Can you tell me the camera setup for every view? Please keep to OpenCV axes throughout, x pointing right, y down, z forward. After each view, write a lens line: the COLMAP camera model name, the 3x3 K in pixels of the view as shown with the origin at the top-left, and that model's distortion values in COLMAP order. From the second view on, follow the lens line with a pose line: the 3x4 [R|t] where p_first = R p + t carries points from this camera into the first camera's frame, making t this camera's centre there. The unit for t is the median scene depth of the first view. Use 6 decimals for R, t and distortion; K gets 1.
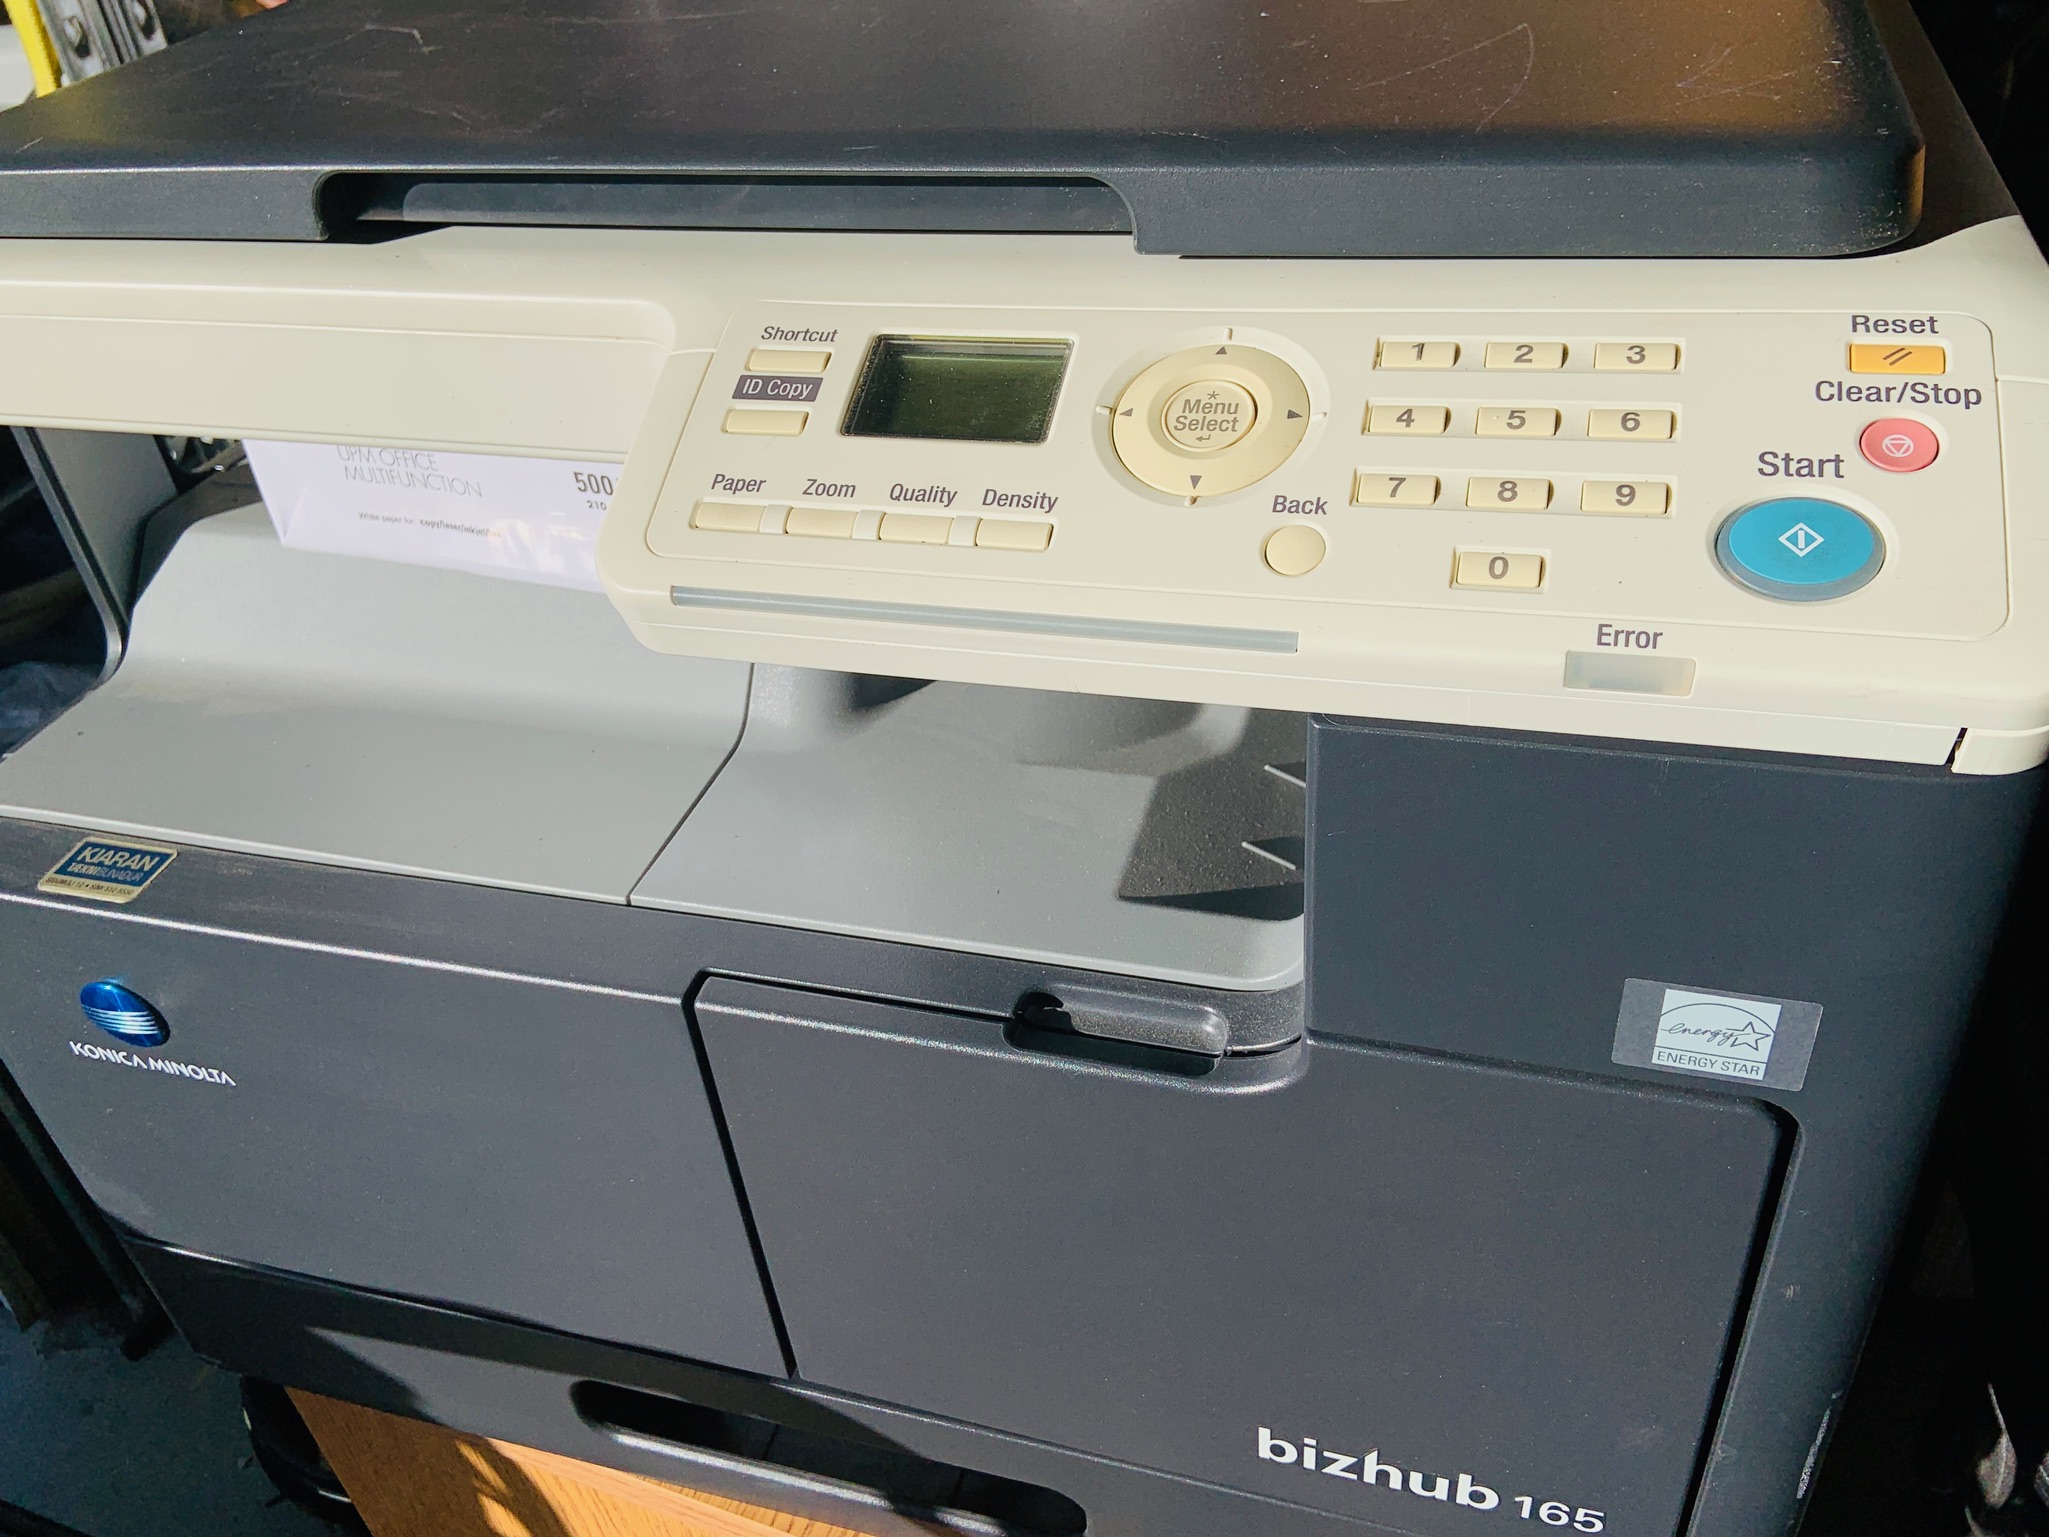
lens RADIAL K [[1621.7, 0, 1024.5], [0, 1621.7, 768.5], [0, 0, 1]] dist [0.127460, -0.197674]
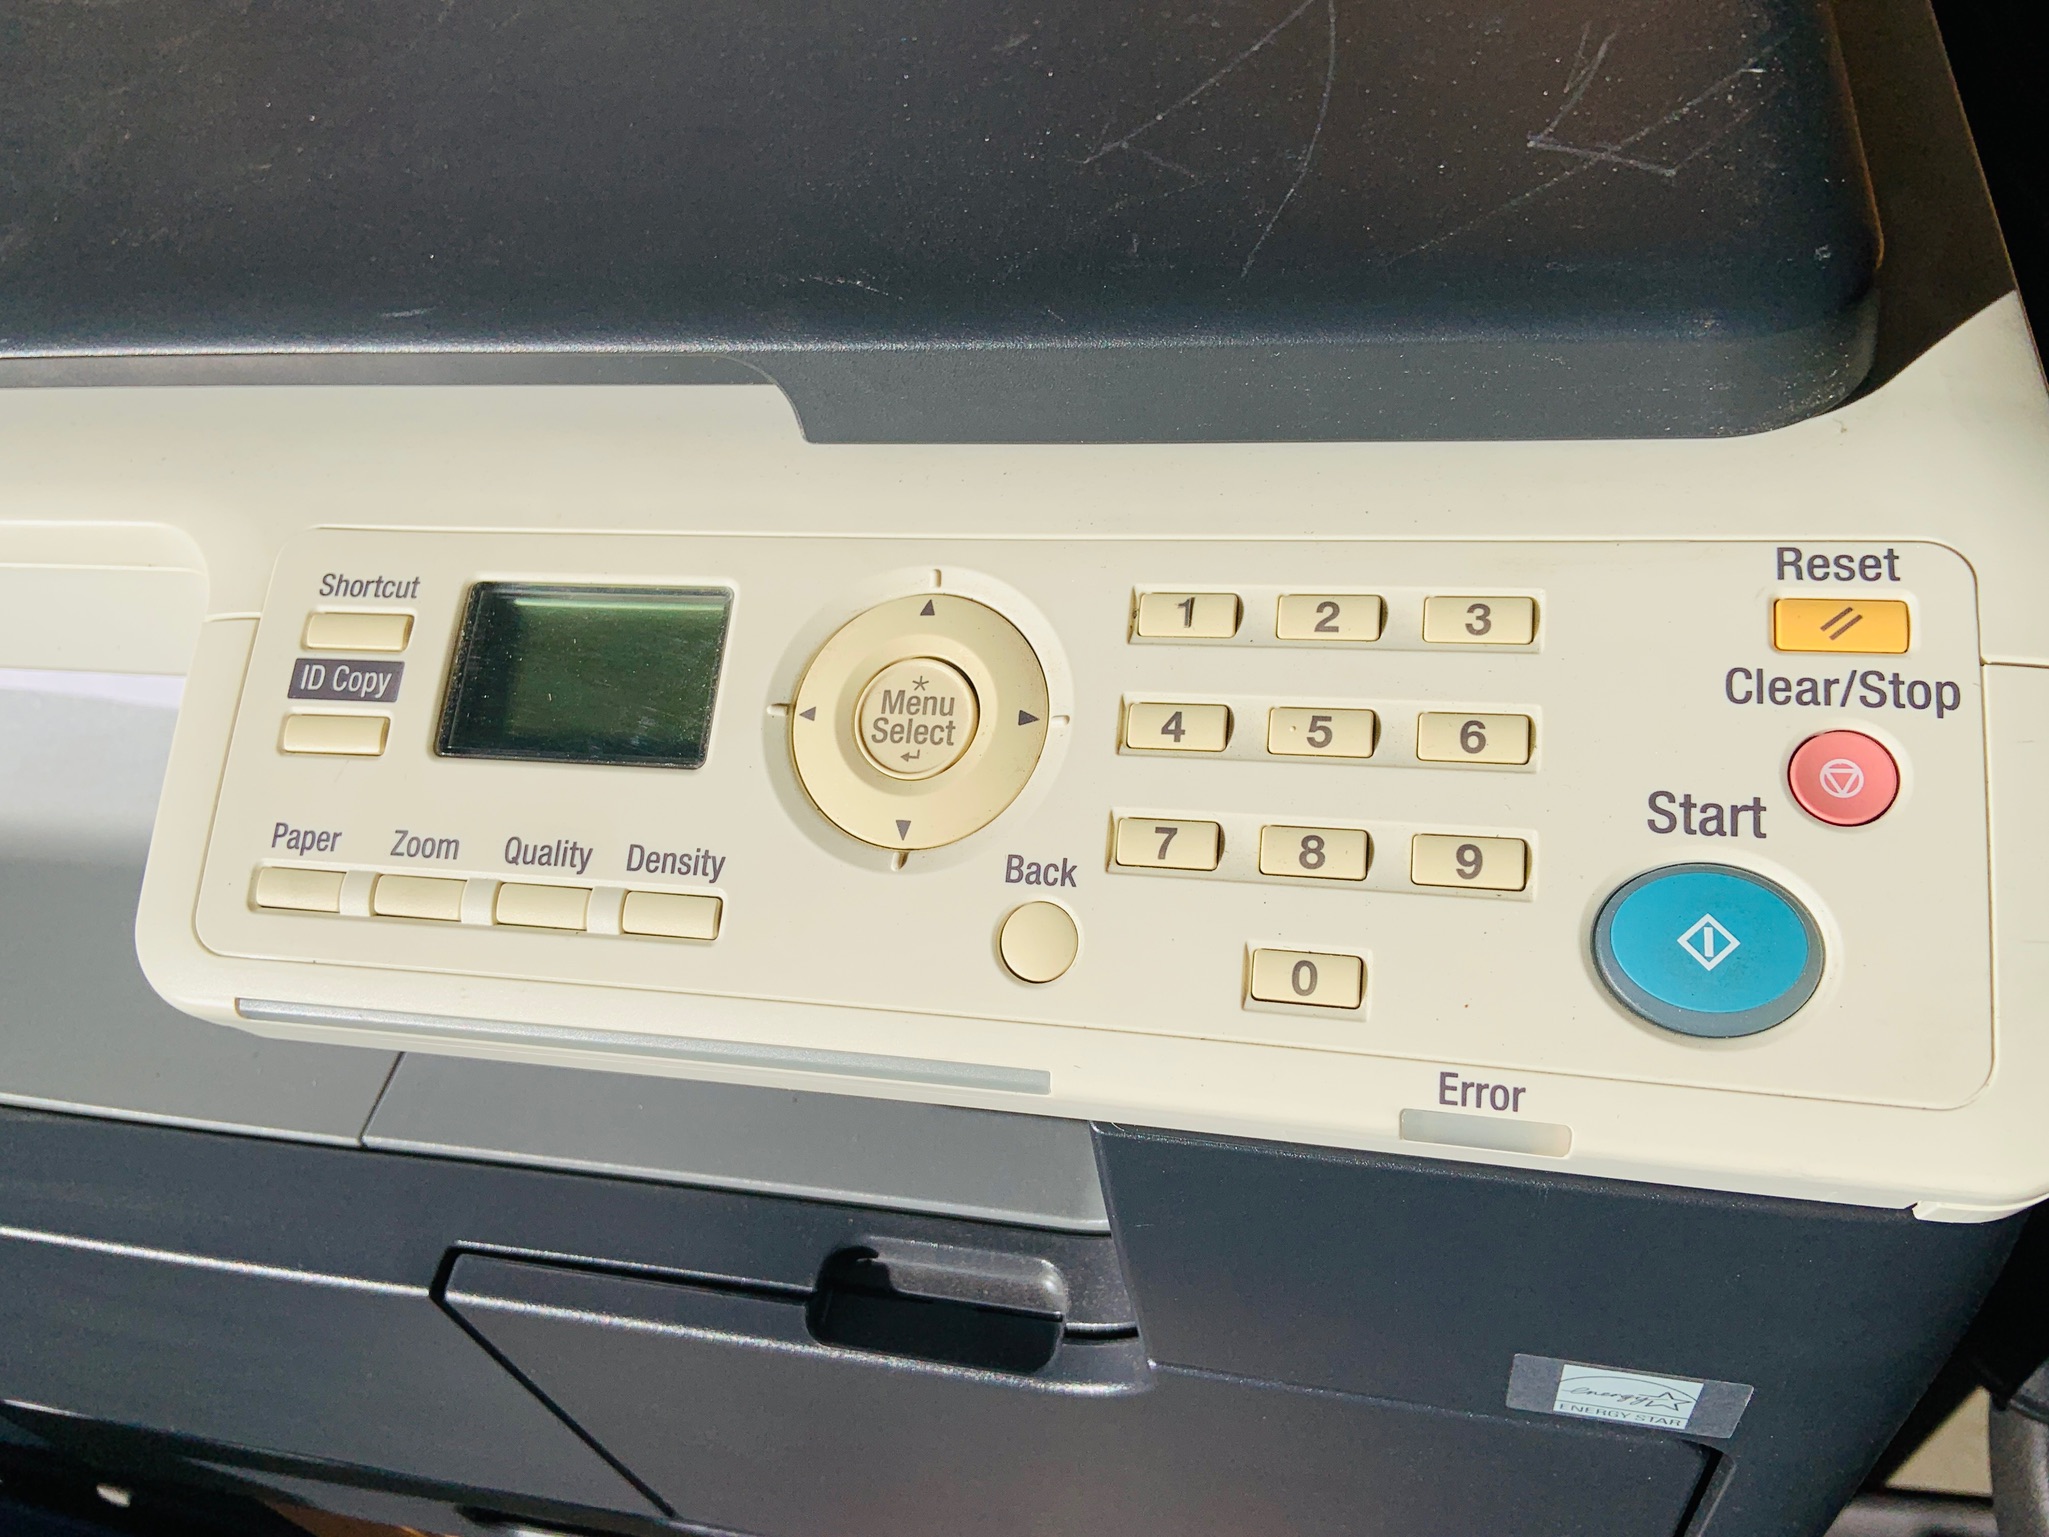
lens RADIAL K [[1621.7, 0, 1024.5], [0, 1621.7, 768.5], [0, 0, 1]] dist [0.127460, -0.197674]
pose [[0.993035, -0.117560, 0.007802, 0.158660], [0.112861, 0.968171, 0.223398, -0.364973], [-0.033816, -0.220962, 0.974696, 0.292163]]
